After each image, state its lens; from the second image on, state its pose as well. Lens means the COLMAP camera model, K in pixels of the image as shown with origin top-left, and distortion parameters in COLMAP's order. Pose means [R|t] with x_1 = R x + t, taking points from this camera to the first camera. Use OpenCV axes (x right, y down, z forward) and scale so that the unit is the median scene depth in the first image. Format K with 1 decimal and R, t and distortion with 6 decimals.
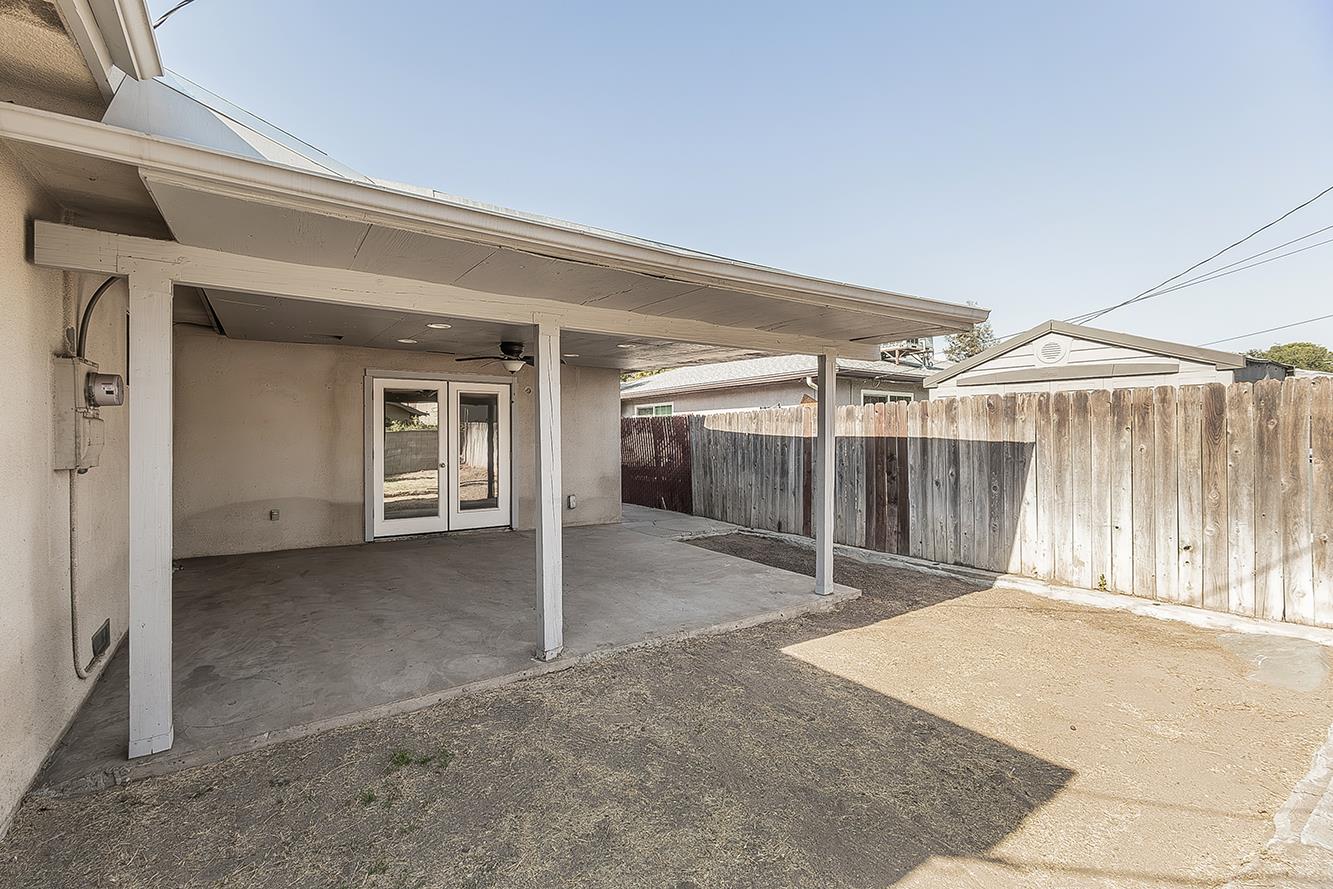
lens RADIAL K [[560.9, 0, 633.0], [0, 560.9, 438.6], [0, 0, 1]] dist [-0.000420, 0.000743]
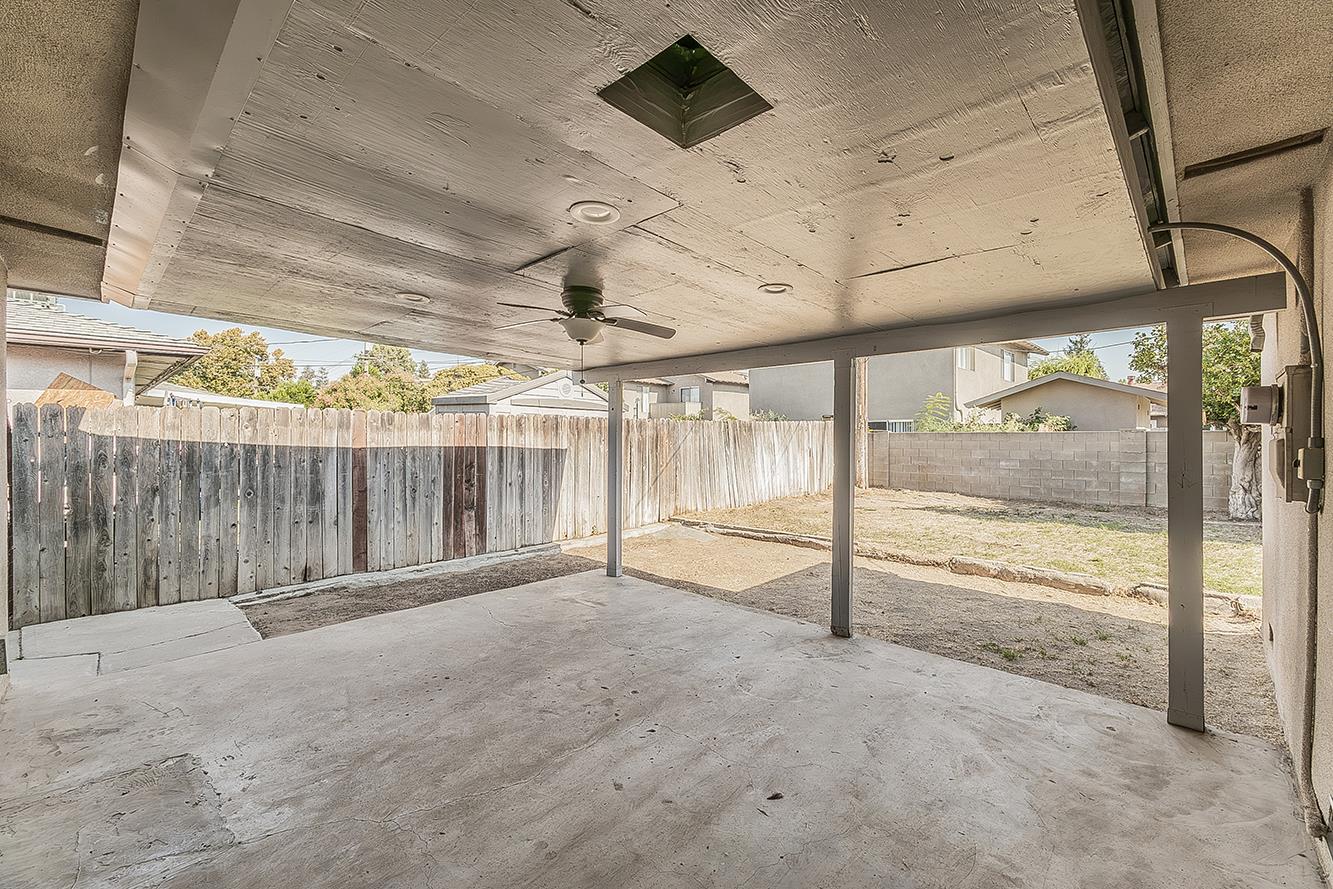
lens RADIAL K [[560.9, 0, 671.1], [0, 560.9, 441.5], [0, 0, 1]] dist [-0.000420, 0.000743]
pose [[-0.235115, -0.003856, 0.971960, -0.695385], [0.004729, 0.999976, 0.005111, -0.016749], [-0.971956, 0.005798, -0.235091, 0.929823]]
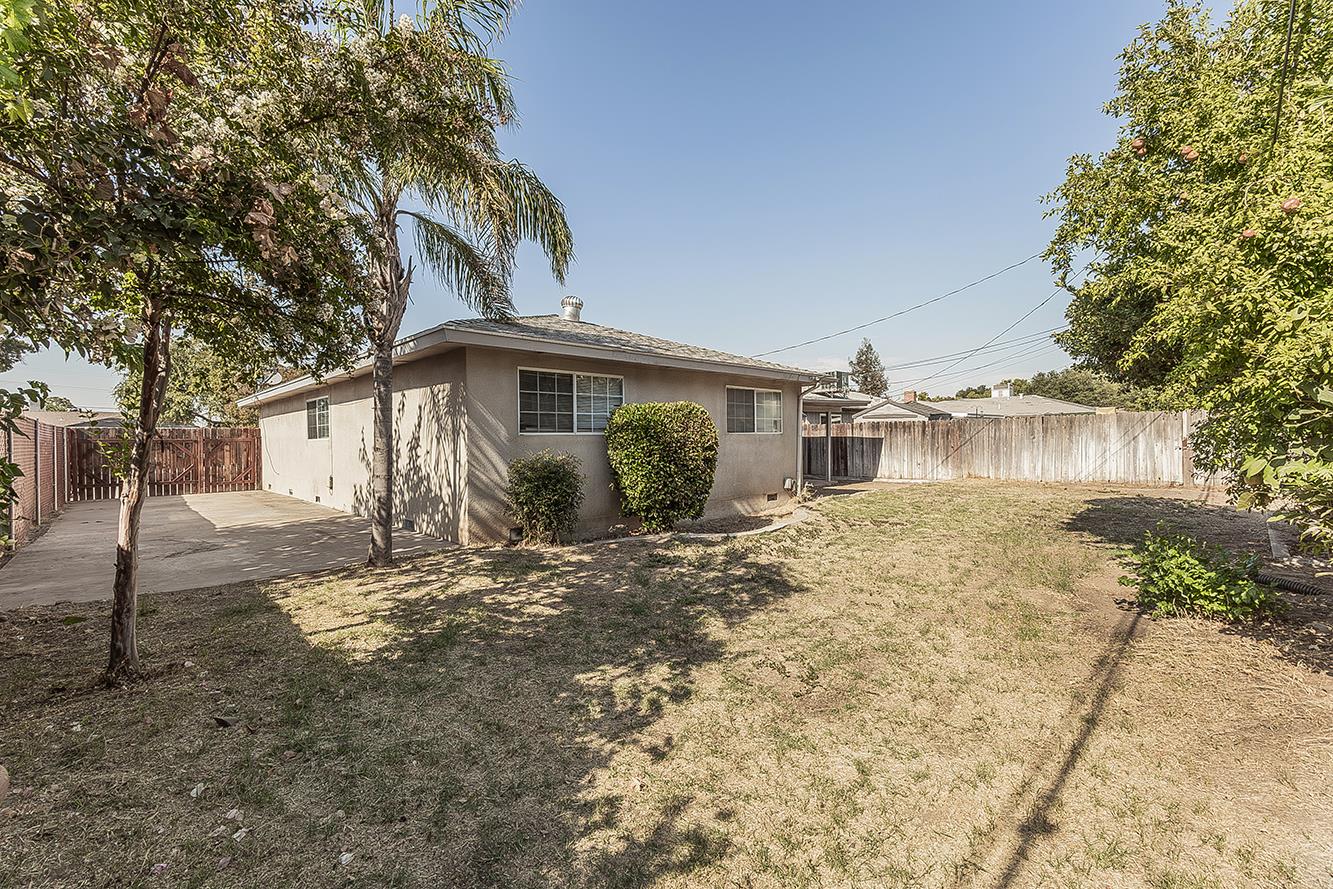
lens RADIAL K [[560.9, 0, 667.3], [0, 560.9, 437.9], [0, 0, 1]] dist [-0.000420, 0.000743]
pose [[0.981700, -0.009884, 0.190175, -1.012412], [0.011486, 0.999907, -0.007321, 0.018724], [-0.190085, 0.009371, 0.981723, -1.737865]]
